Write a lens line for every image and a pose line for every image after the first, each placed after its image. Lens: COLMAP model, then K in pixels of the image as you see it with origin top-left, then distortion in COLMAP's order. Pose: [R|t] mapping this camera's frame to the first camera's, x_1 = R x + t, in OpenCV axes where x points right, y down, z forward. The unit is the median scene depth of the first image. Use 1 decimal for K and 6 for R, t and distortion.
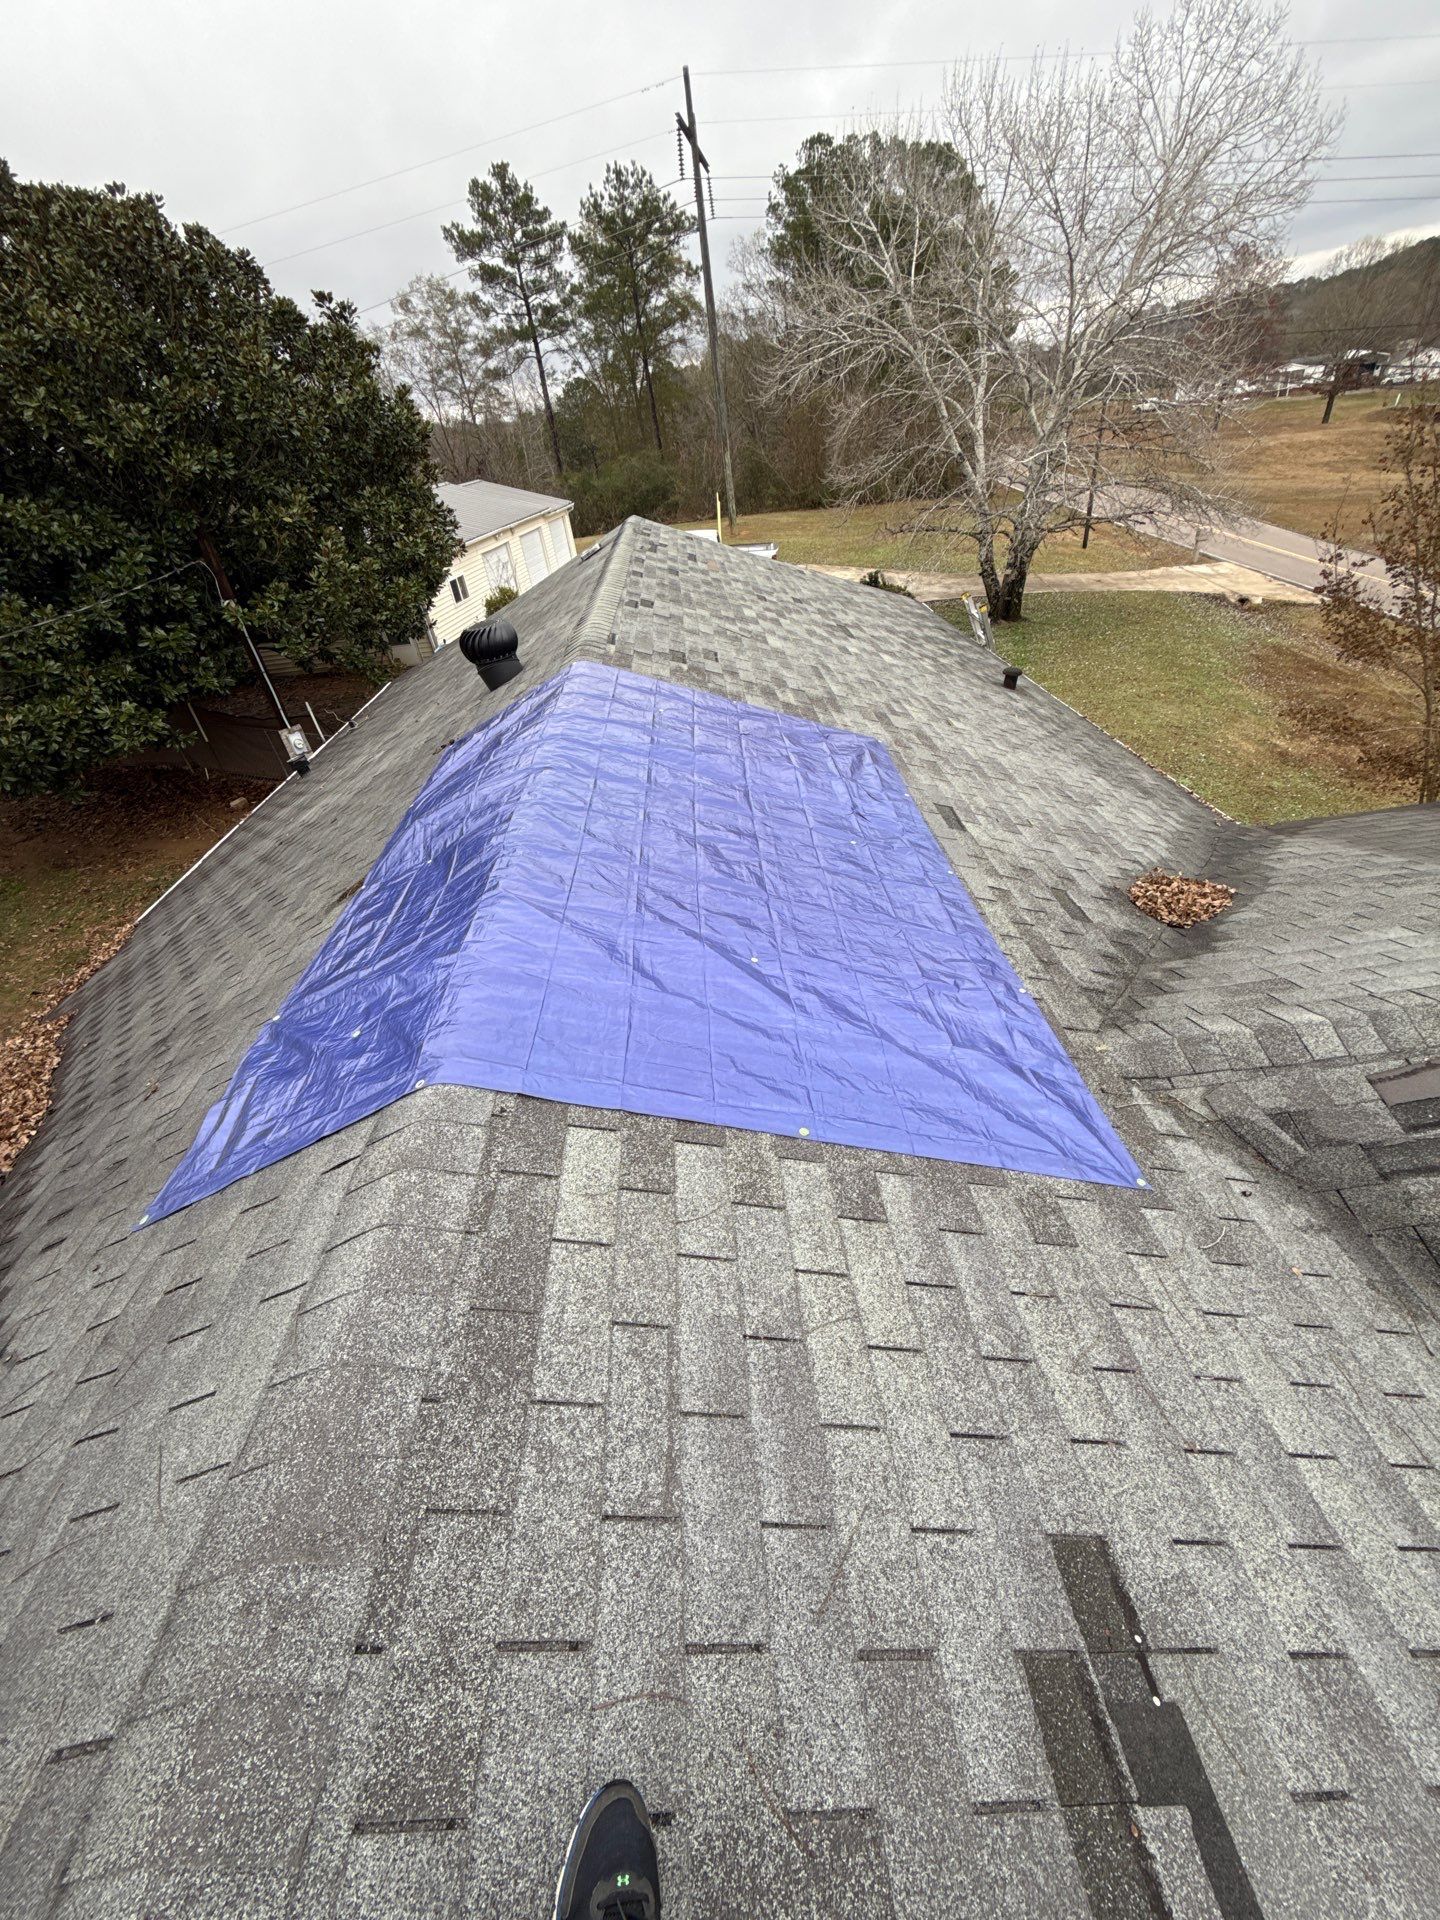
lens RADIAL K [[786.1, 0, 701.2], [0, 786.1, 964.4], [0, 0, 1]] dist [0.000704, 0.000481]
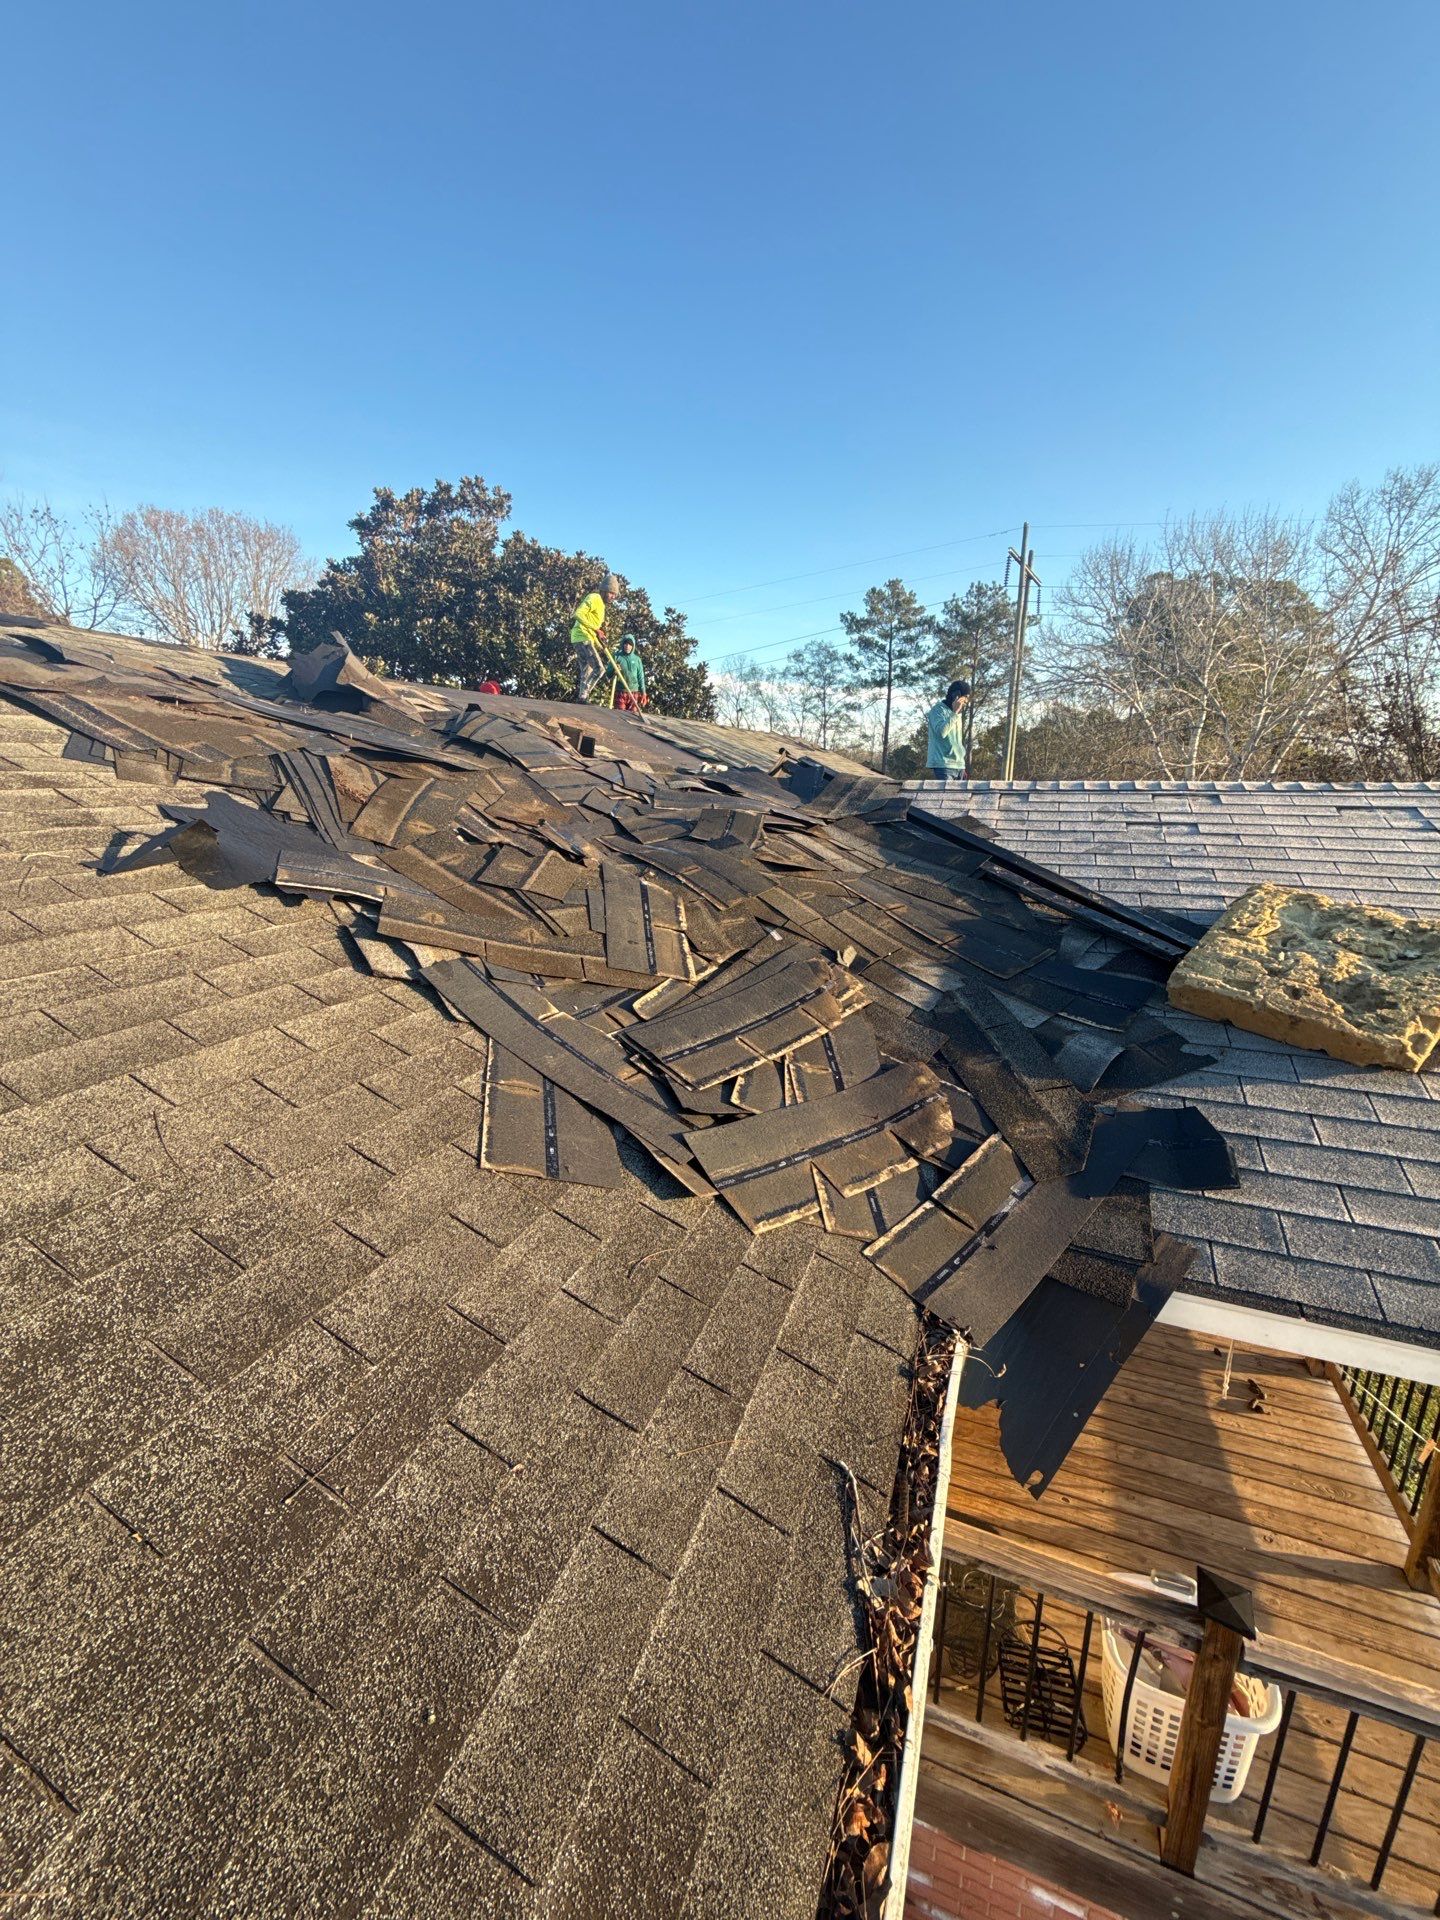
lens RADIAL K [[786.1, 0, 709.5], [0, 786.1, 960.2], [0, 0, 1]] dist [0.000704, 0.000481]
pose [[0.904114, 0.219421, -0.366649, 0.096941], [-0.333446, 0.898879, -0.284306, 0.062842], [0.267191, 0.379303, 0.885855, -0.035217]]
